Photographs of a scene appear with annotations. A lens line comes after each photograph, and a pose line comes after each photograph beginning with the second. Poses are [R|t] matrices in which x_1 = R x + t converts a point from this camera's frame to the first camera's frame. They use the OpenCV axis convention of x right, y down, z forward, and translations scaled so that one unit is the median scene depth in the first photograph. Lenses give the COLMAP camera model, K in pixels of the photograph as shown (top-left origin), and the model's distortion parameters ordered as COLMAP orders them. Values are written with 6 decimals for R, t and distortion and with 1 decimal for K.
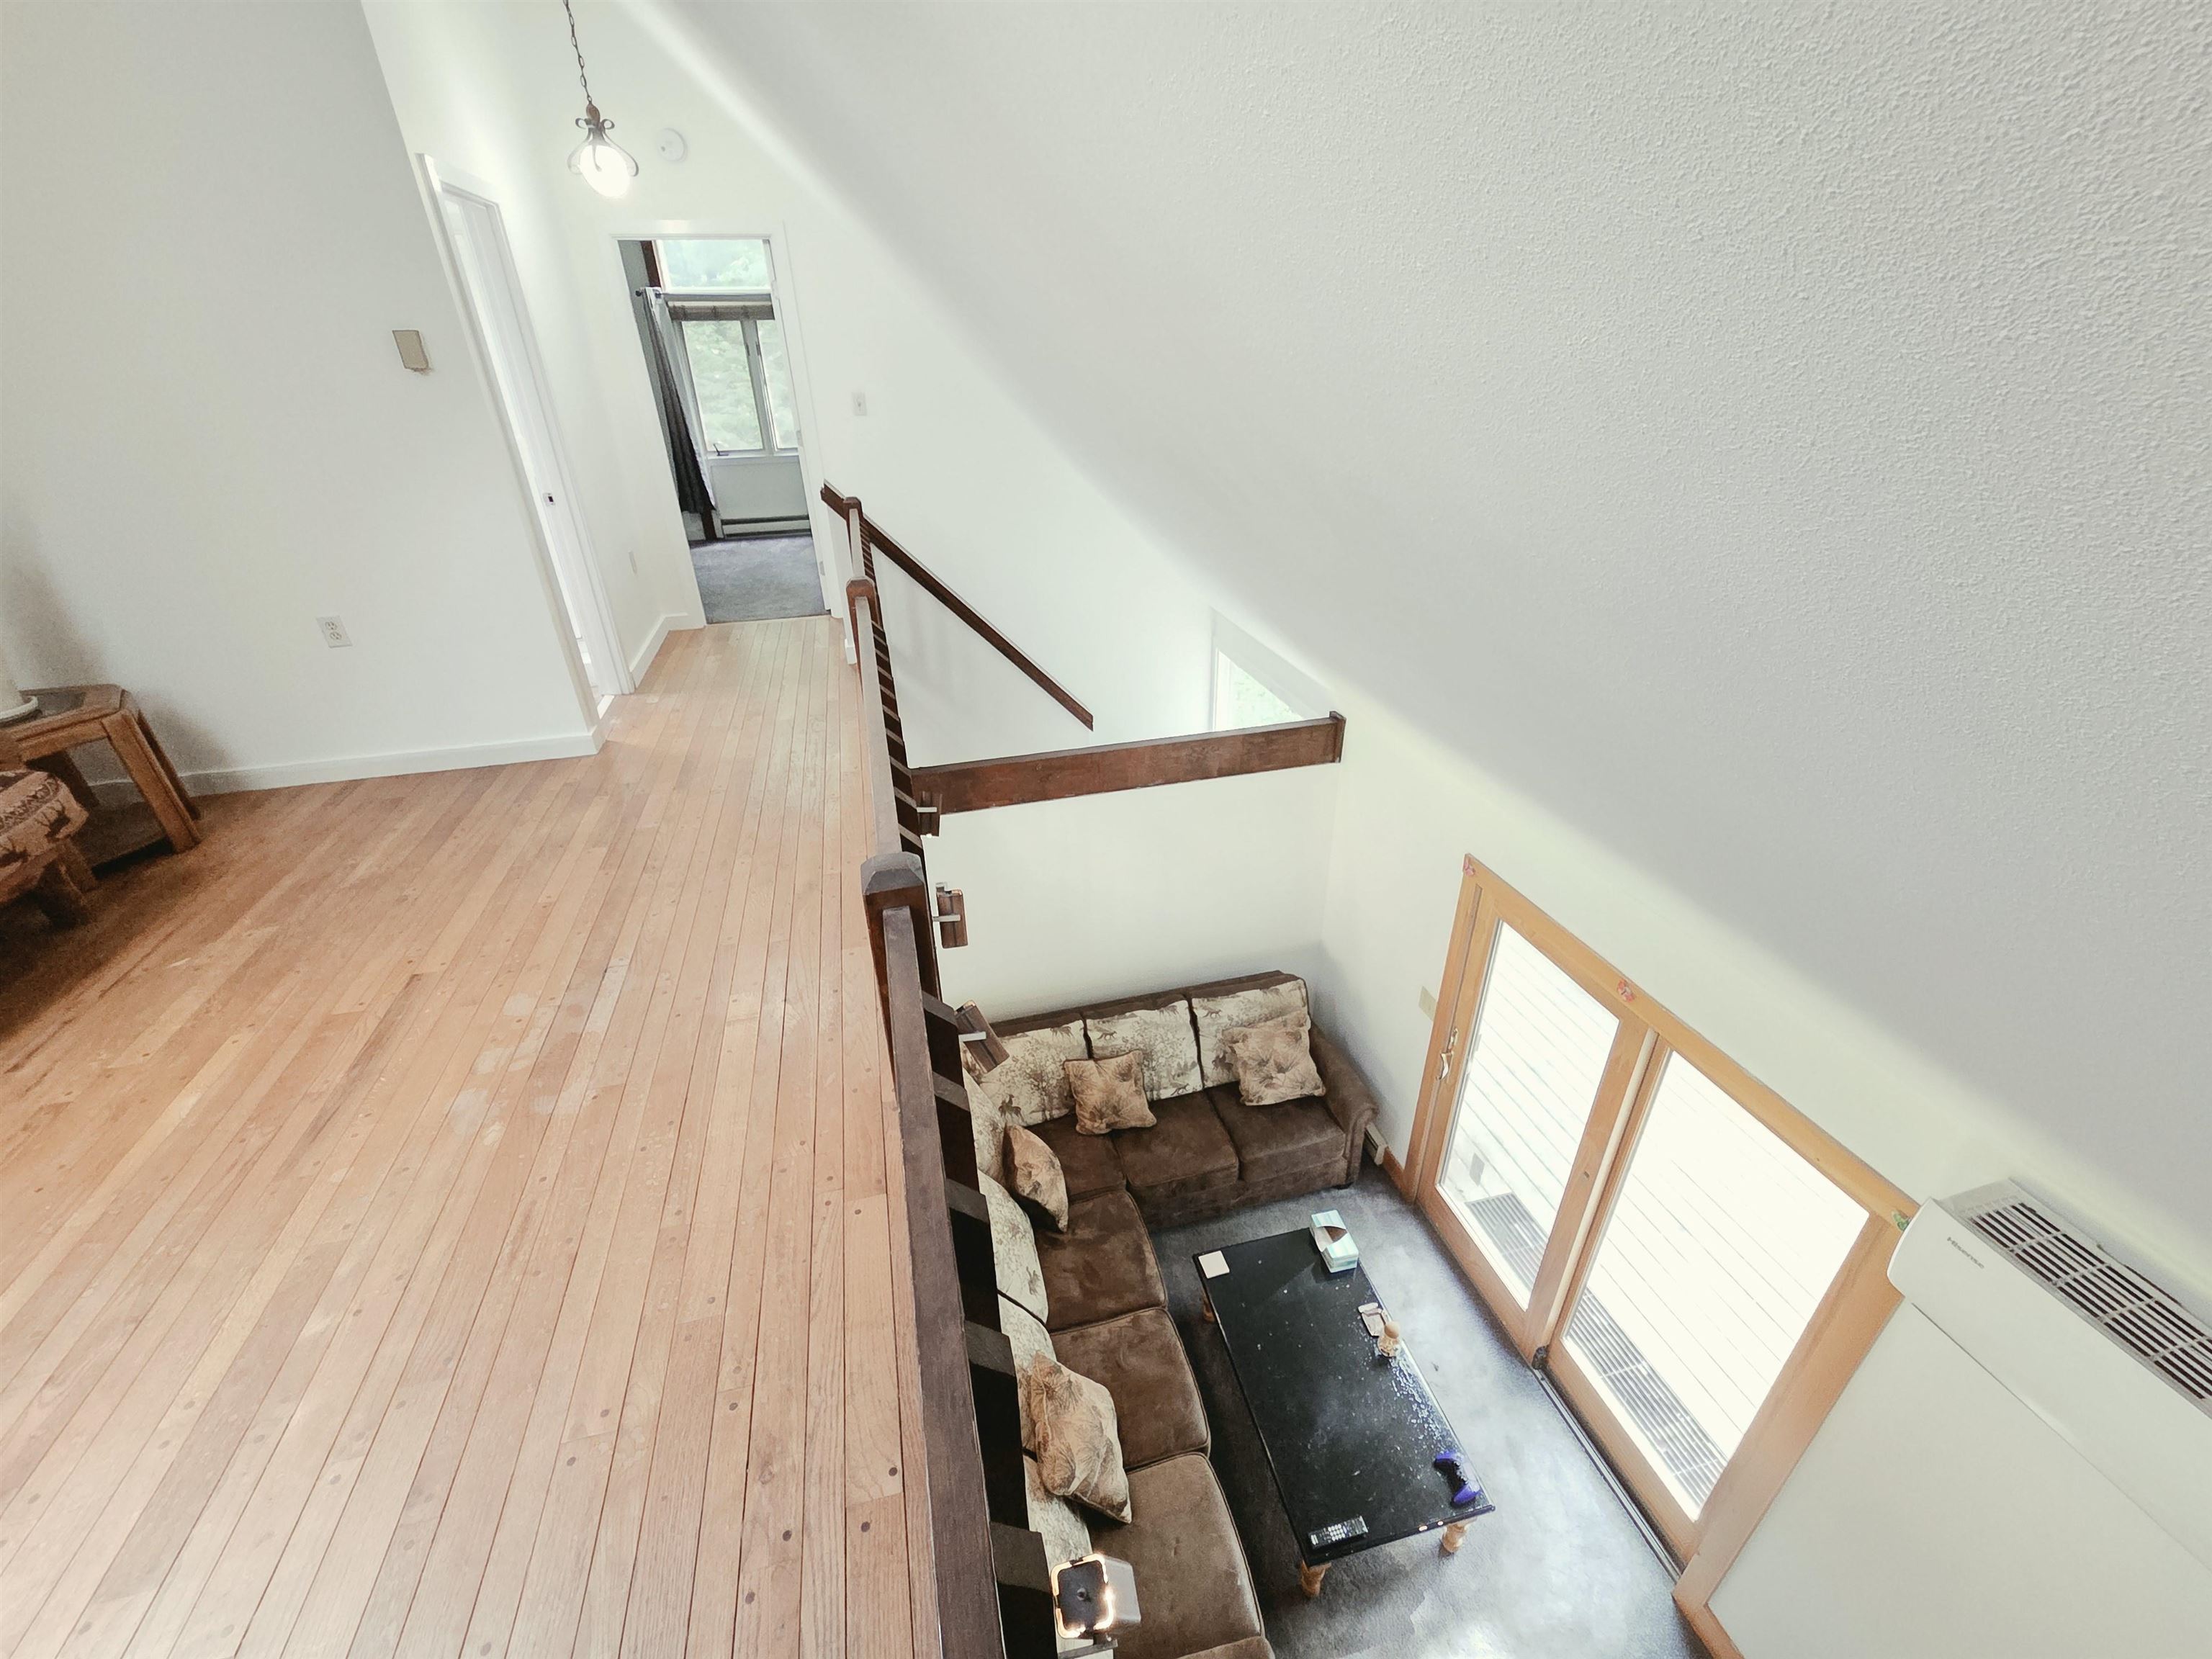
lens RADIAL K [[911.0, 0, 1102.3], [0, 911.0, 835.7], [0, 0, 1]] dist [0.007204, -0.000526]
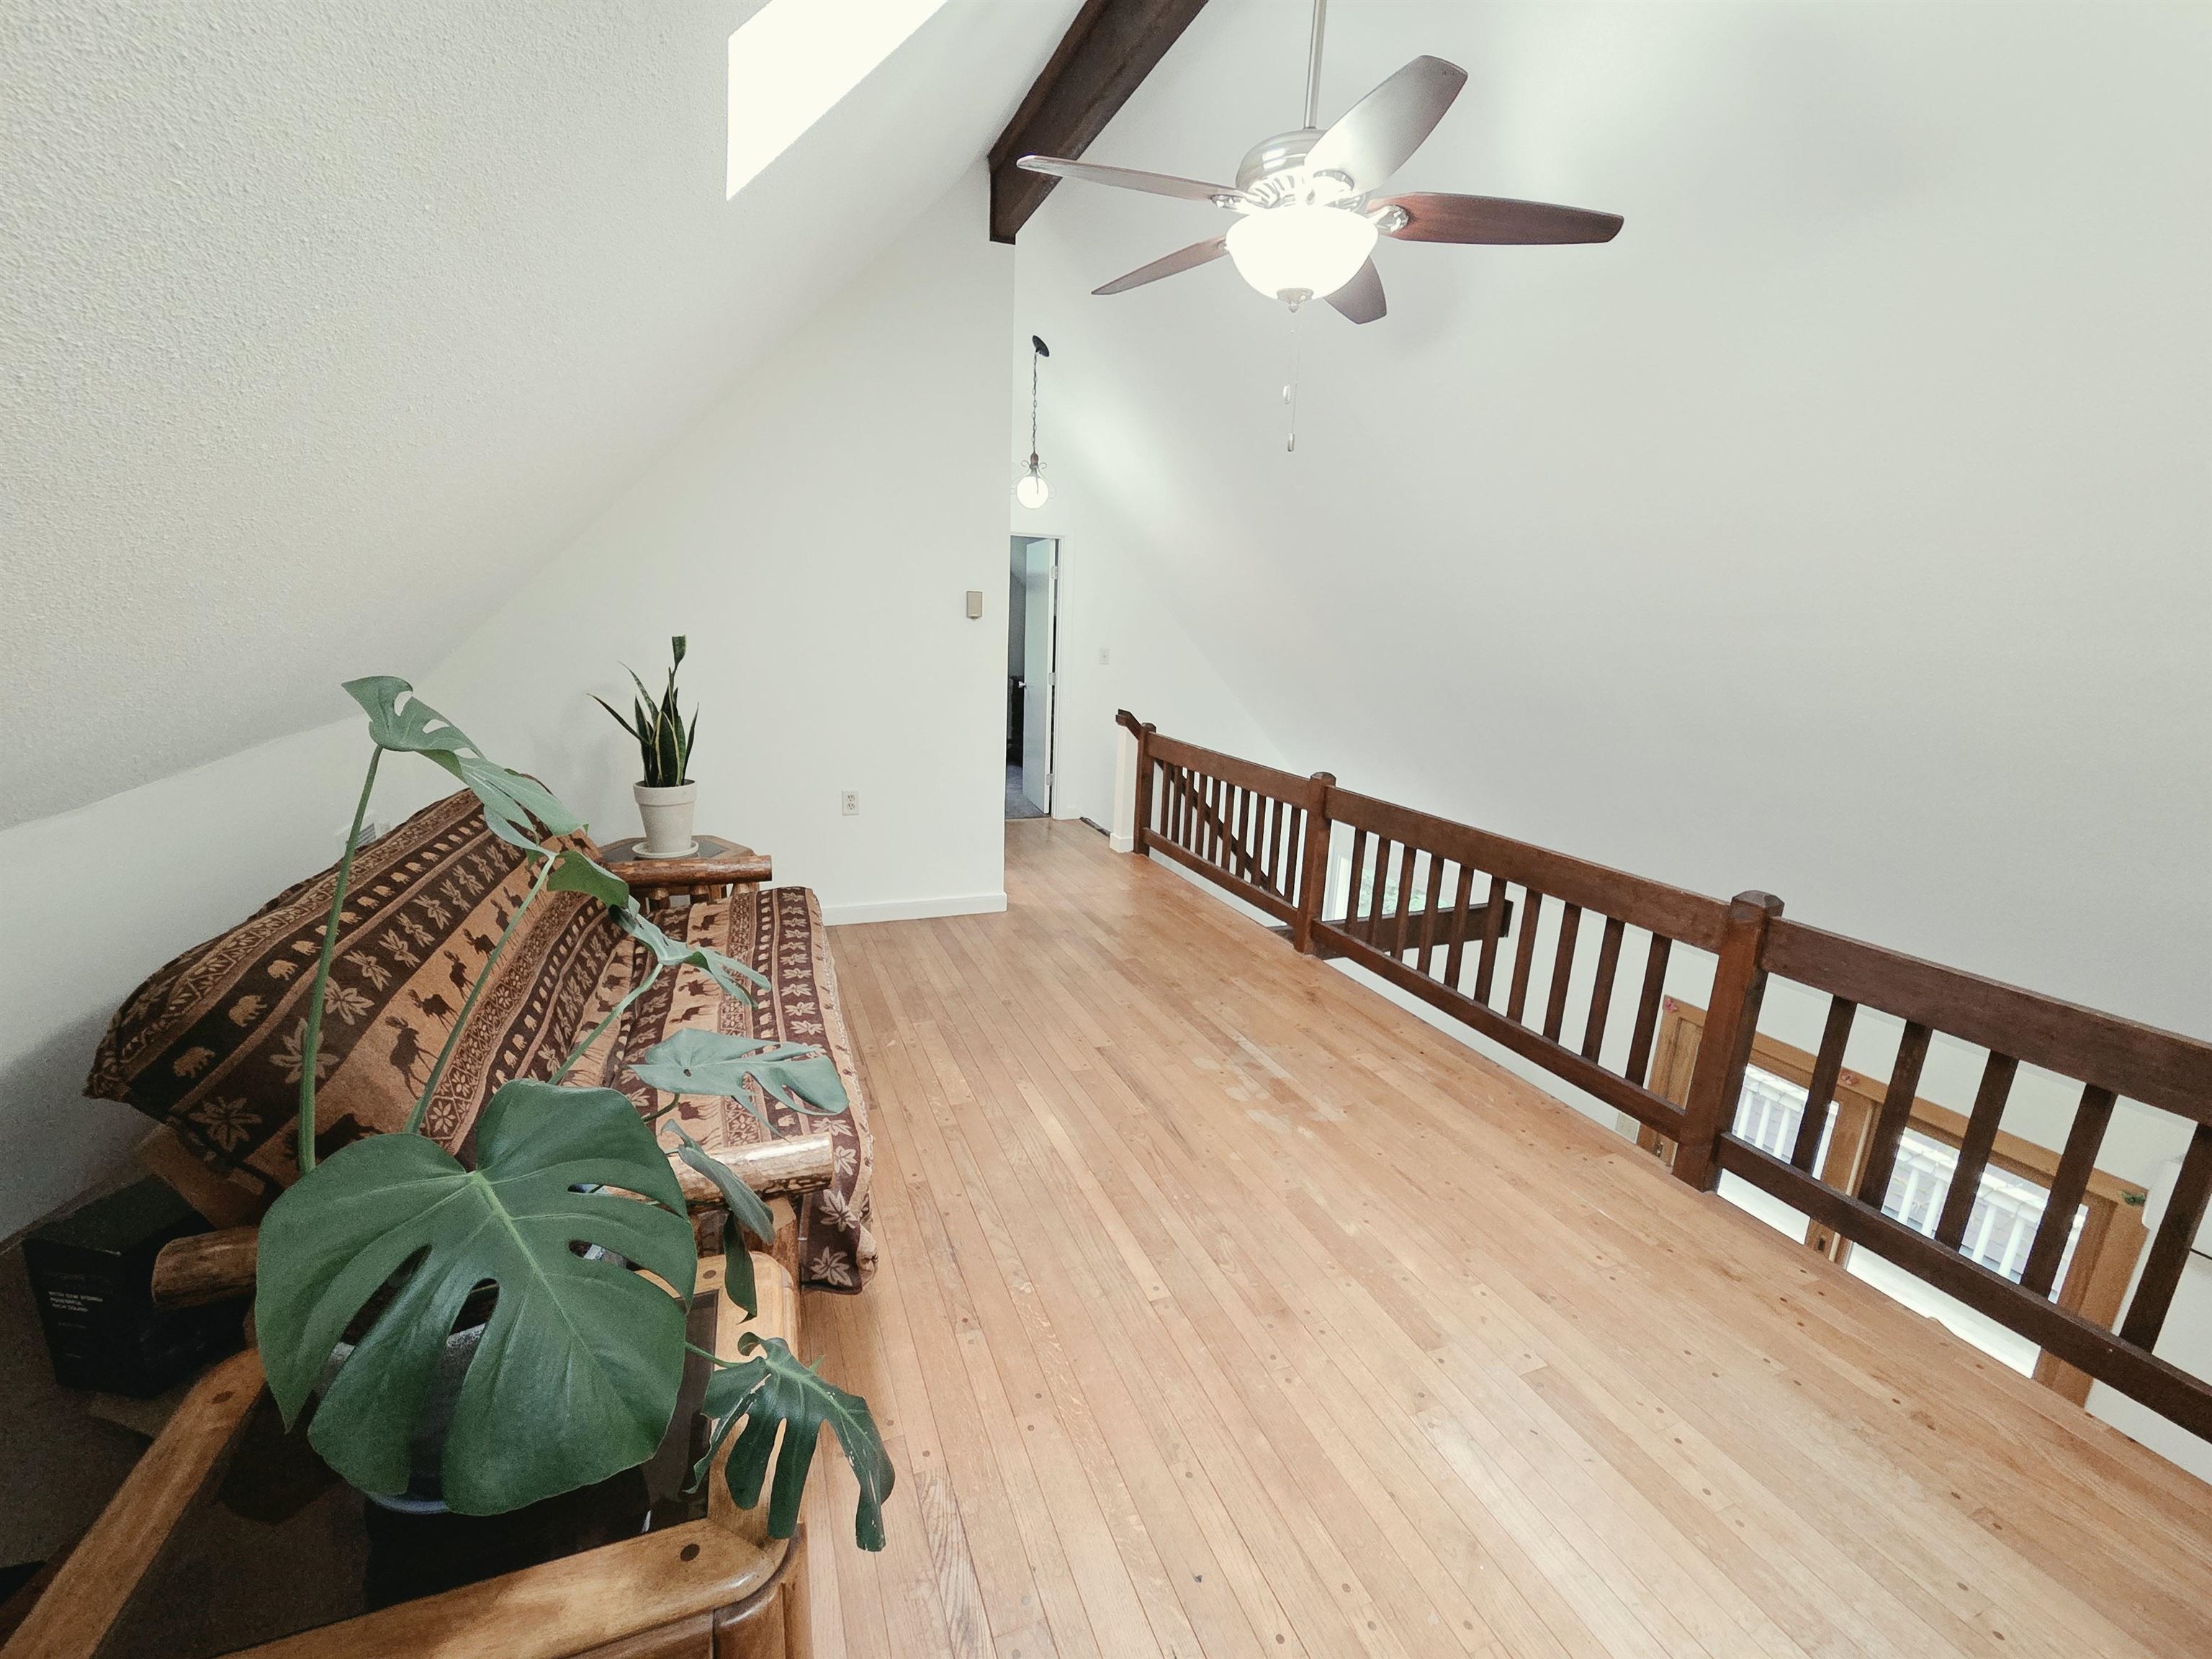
lens RADIAL K [[911.0, 0, 1104.7], [0, 911.0, 839.9], [0, 0, 1]] dist [0.007204, -0.000526]
pose [[0.988380, 0.024937, 0.149944, -0.754141], [0.014015, 0.967299, -0.253252, 0.156277], [-0.151356, 0.252411, 0.955709, -0.236148]]
